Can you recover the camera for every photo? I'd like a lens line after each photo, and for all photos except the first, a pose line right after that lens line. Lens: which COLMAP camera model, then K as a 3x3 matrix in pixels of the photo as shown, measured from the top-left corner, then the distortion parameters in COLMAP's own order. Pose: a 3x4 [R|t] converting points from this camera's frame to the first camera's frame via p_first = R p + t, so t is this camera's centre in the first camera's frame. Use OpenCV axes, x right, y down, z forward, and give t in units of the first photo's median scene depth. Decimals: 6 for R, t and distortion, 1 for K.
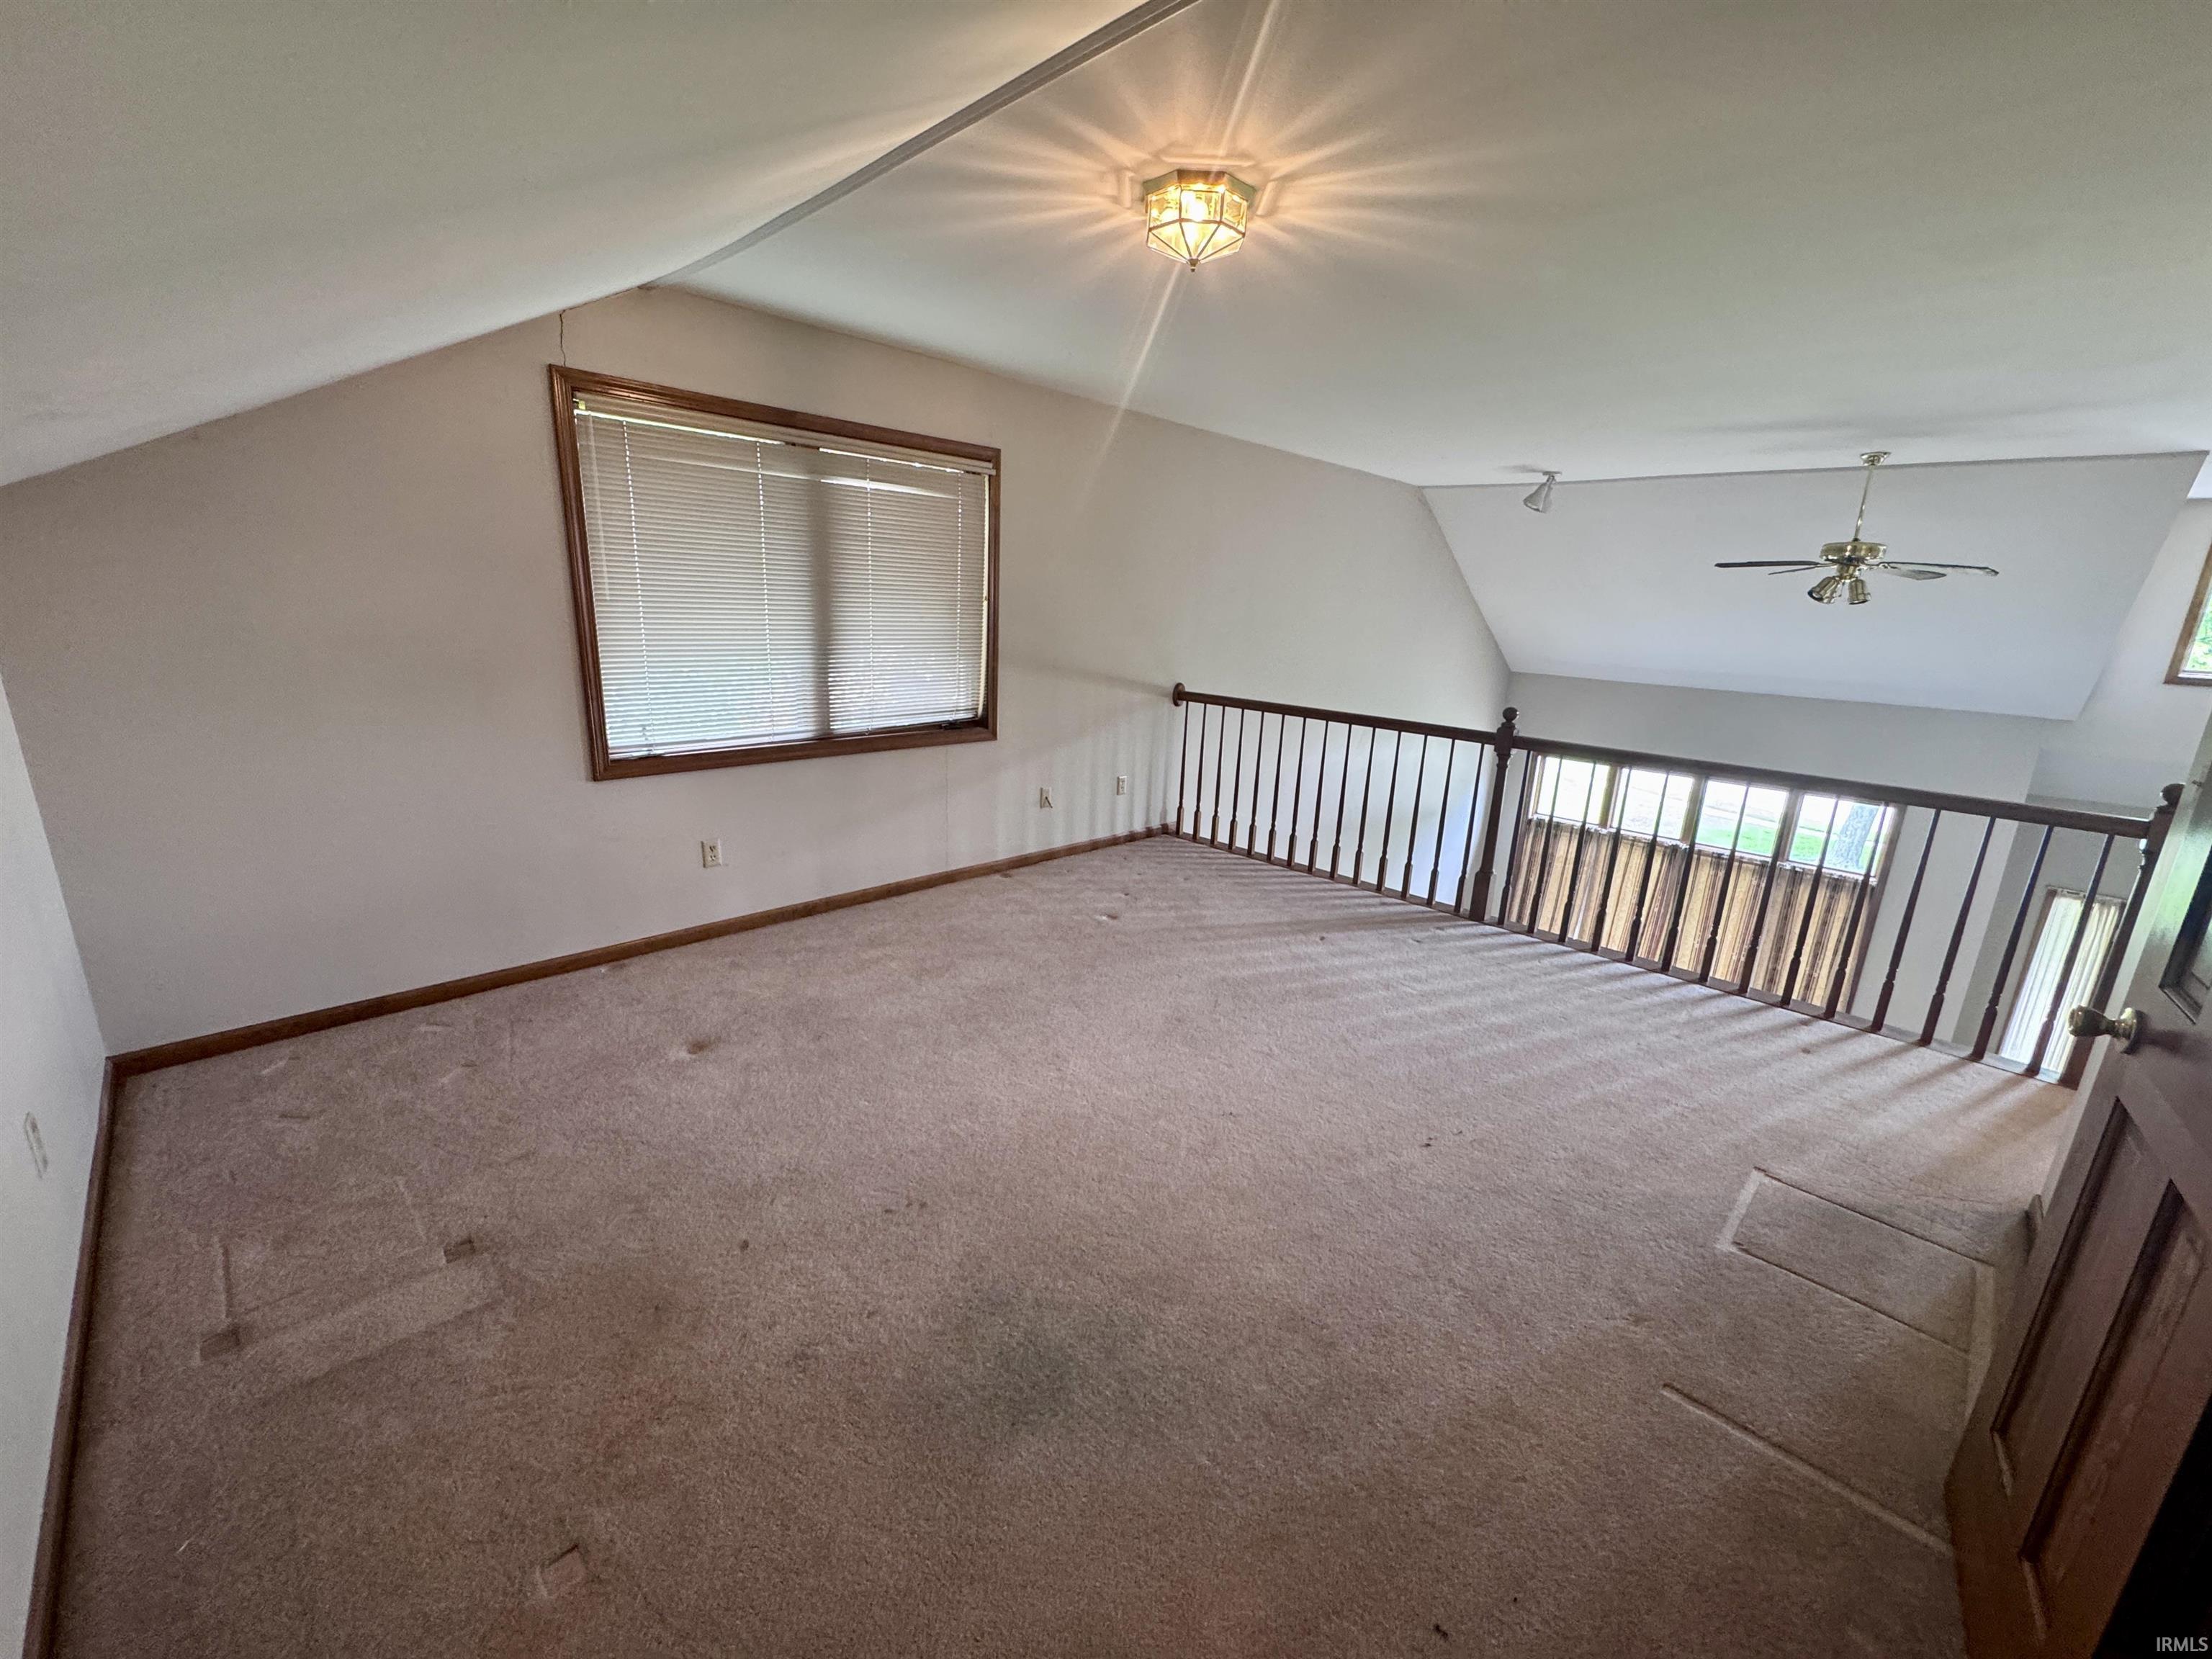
lens RADIAL K [[892.4, 0, 1103.0], [0, 892.4, 829.3], [0, 0, 1]] dist [-0.004660, 0.000121]
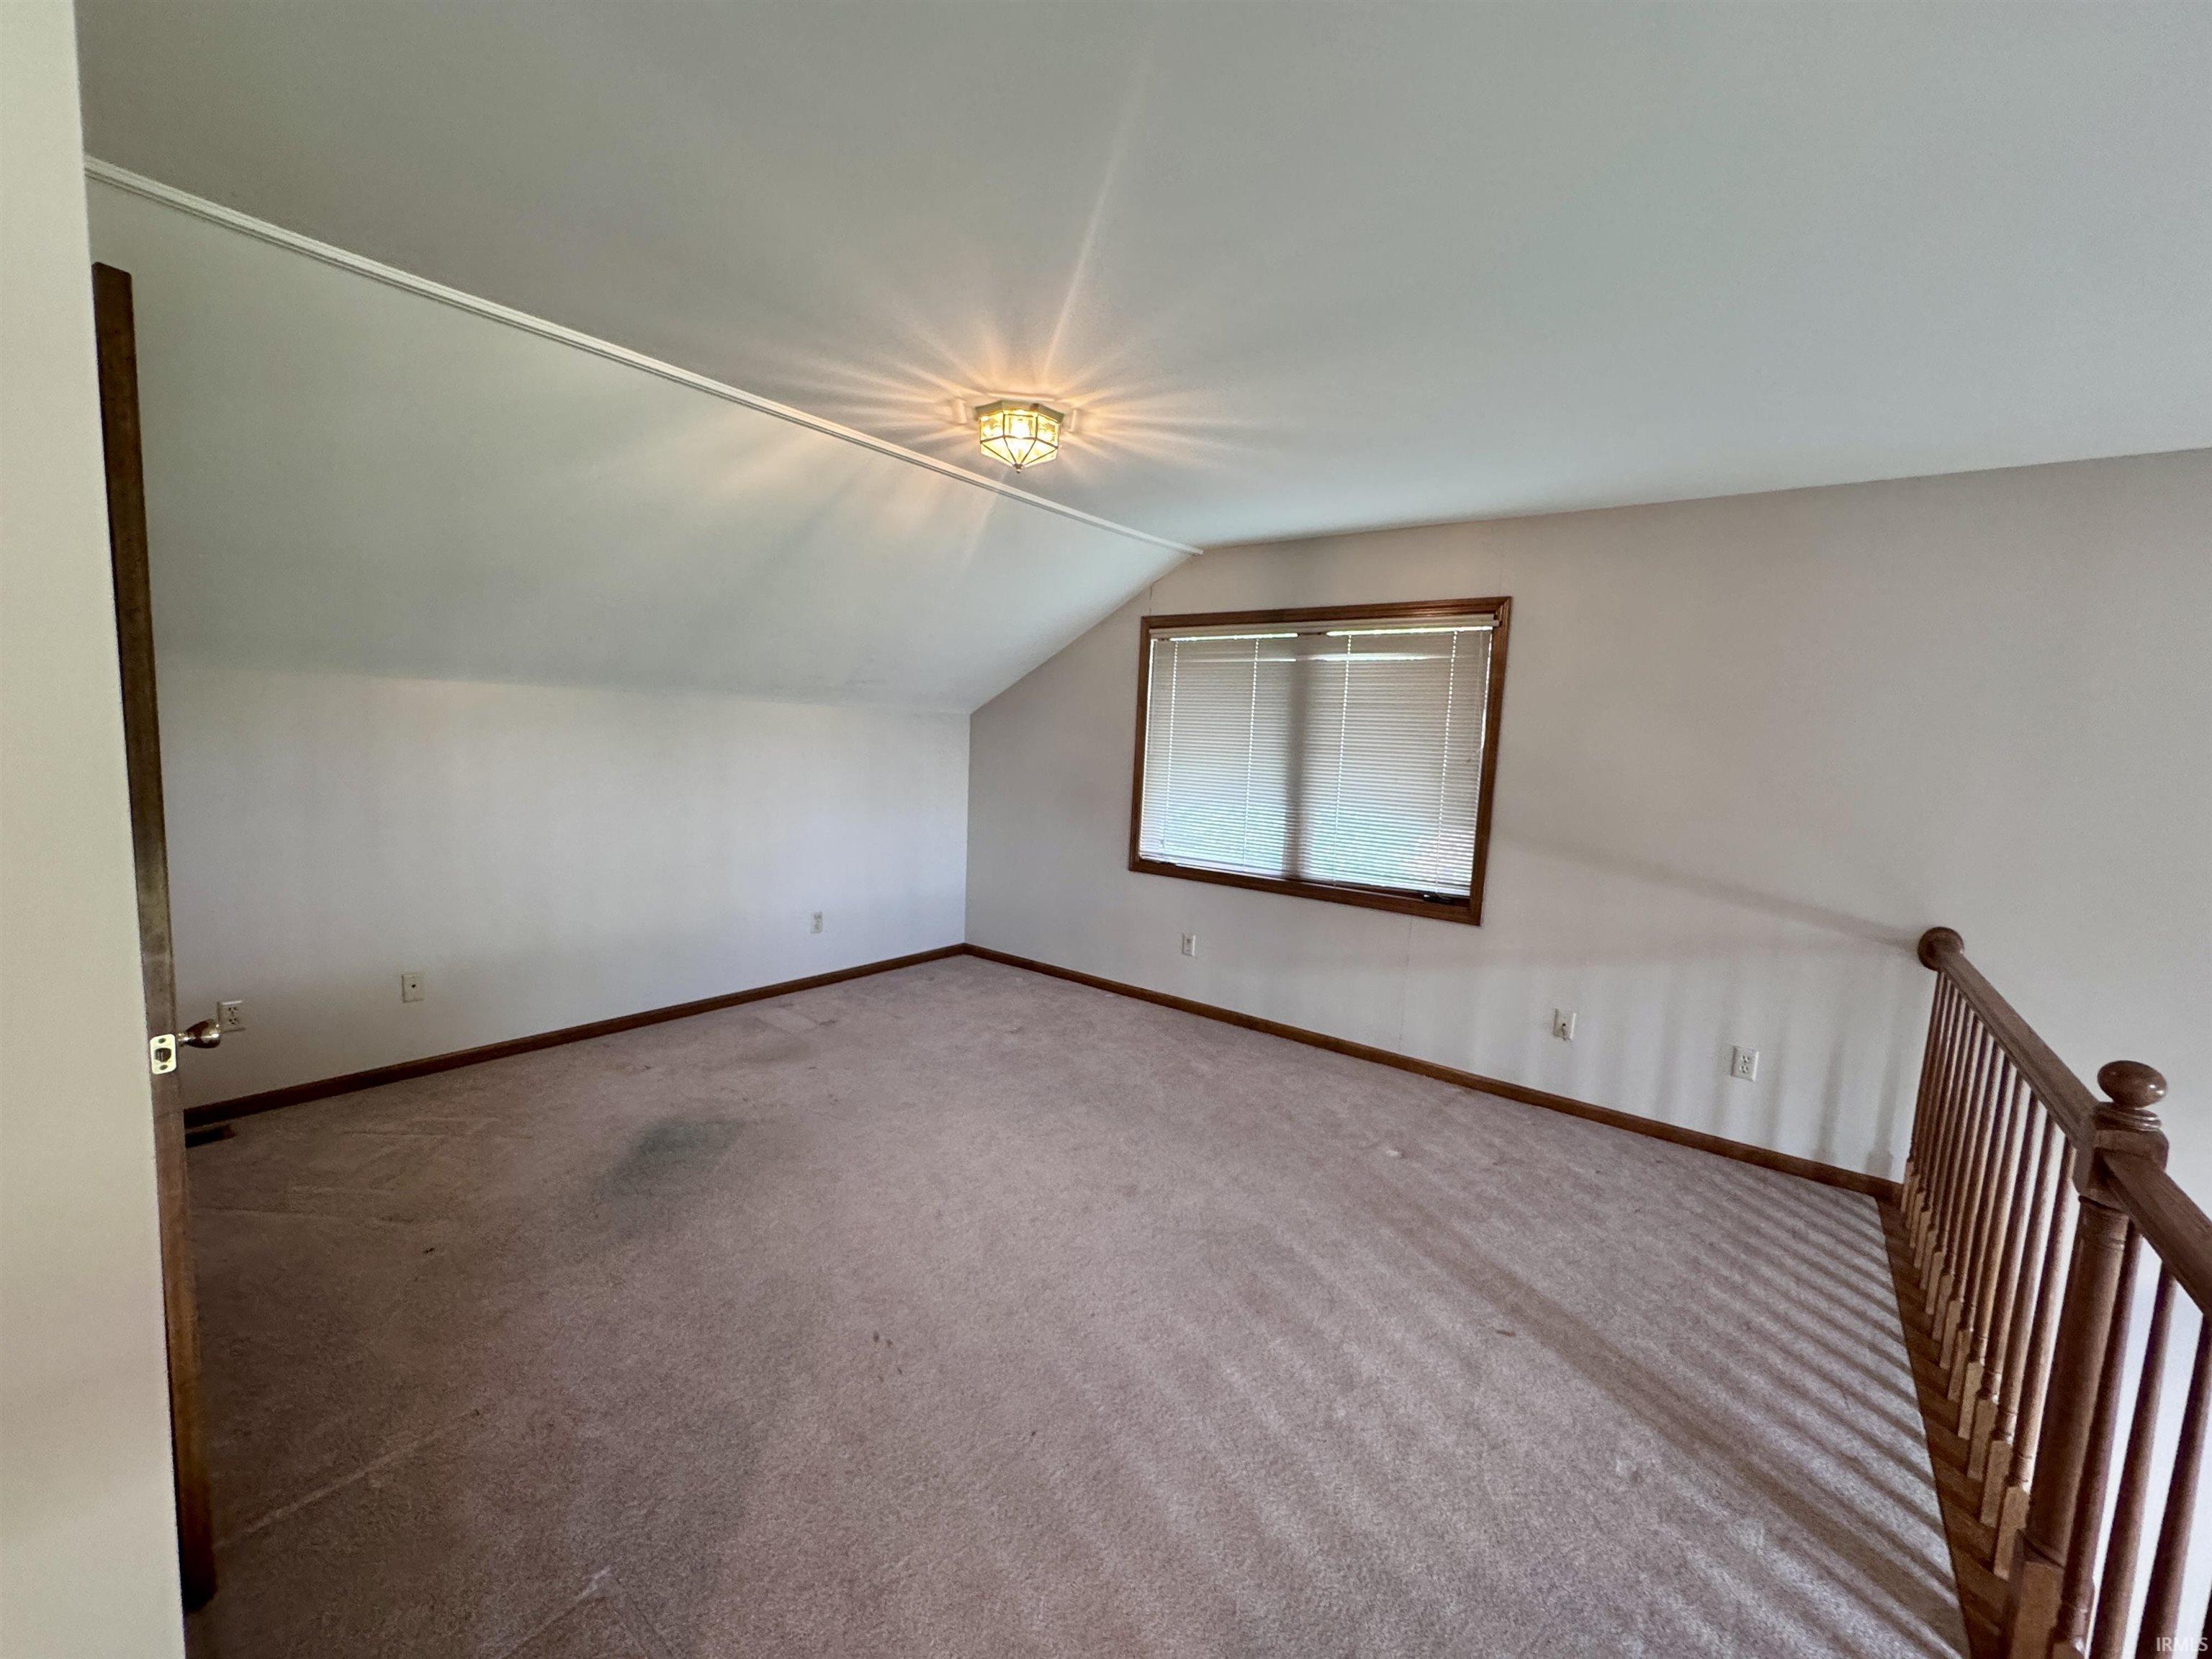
lens RADIAL K [[892.4, 0, 1103.0], [0, 892.4, 829.3], [0, 0, 1]] dist [-0.004660, 0.000121]
pose [[0.117409, 0.065156, -0.990944, 0.735714], [-0.289628, 0.956712, 0.028589, -0.120684], [0.949911, 0.283648, 0.131198, 0.585615]]
